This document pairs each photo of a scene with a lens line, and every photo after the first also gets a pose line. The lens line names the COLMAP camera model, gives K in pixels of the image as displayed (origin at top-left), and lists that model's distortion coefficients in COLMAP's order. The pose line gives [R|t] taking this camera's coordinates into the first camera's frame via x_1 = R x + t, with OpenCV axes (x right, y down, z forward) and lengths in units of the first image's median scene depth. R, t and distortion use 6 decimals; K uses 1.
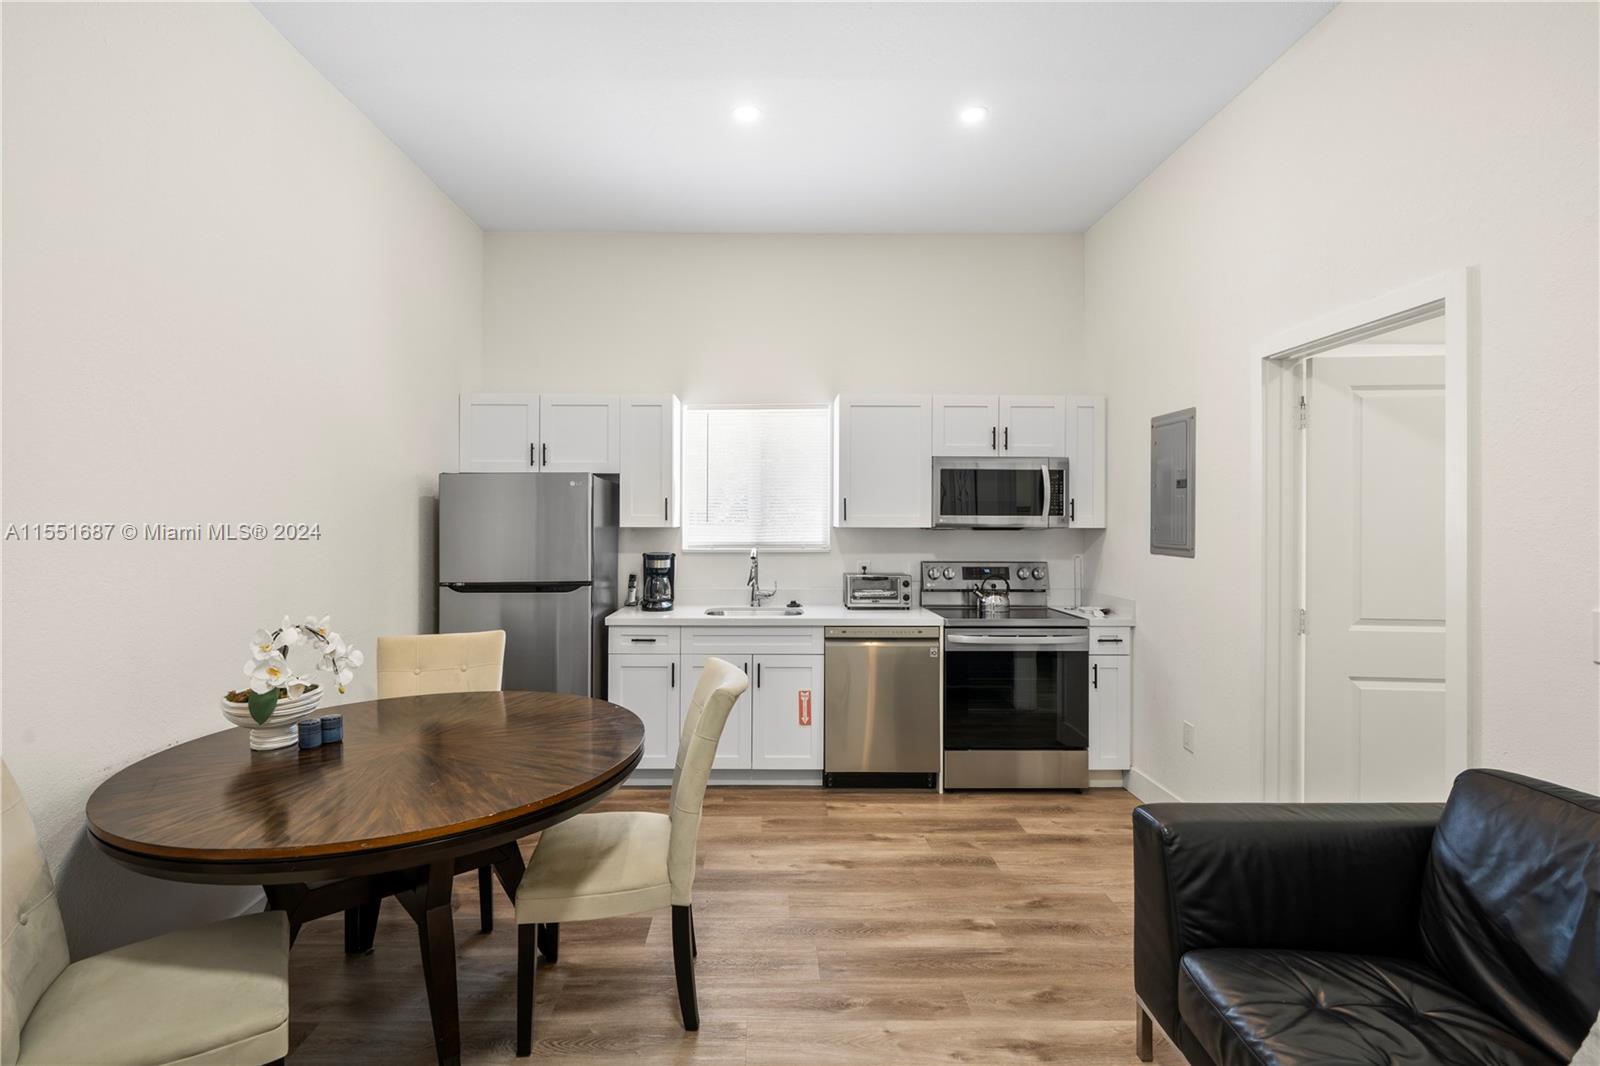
lens RADIAL K [[717.9, 0, 774.4], [0, 717.9, 516.8], [0, 0, 1]] dist [-0.001966, 0.000488]
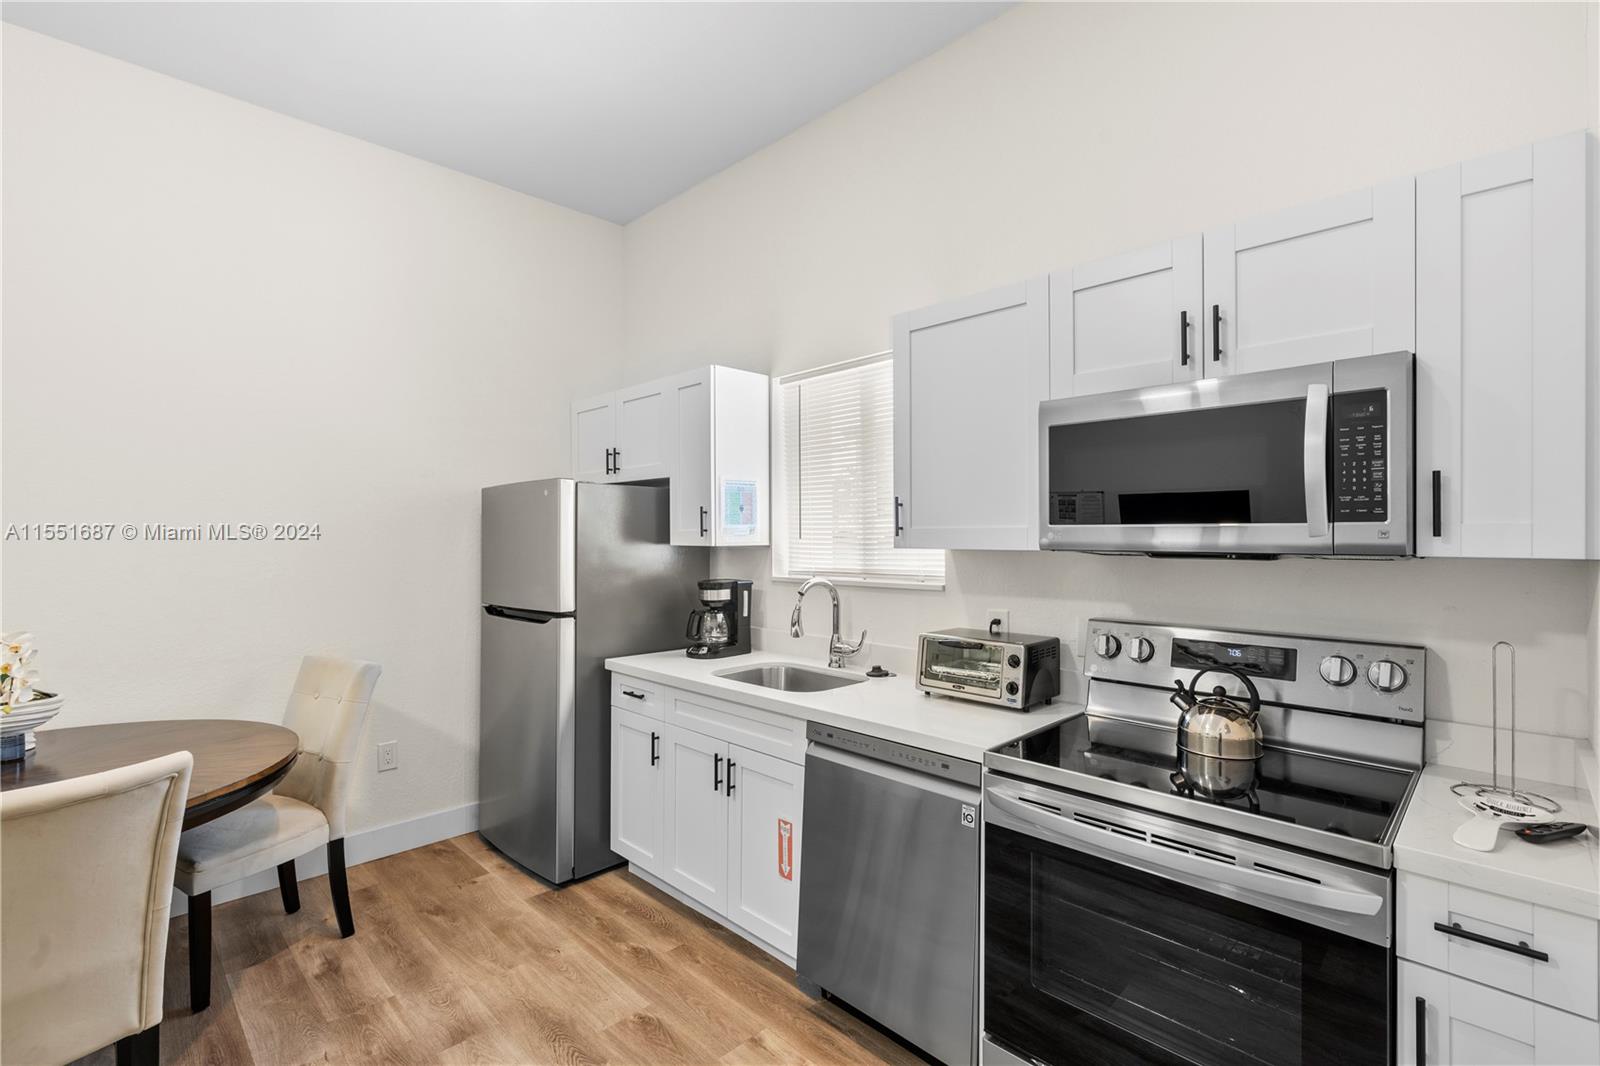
lens RADIAL K [[717.9, 0, 765.0], [0, 717.9, 529.6], [0, 0, 1]] dist [-0.001966, 0.000488]
pose [[0.698986, -0.009785, -0.715068, 0.433333], [0.007765, 0.999951, -0.006093, 0.002223], [0.715093, -0.001293, 0.699028, 0.532499]]
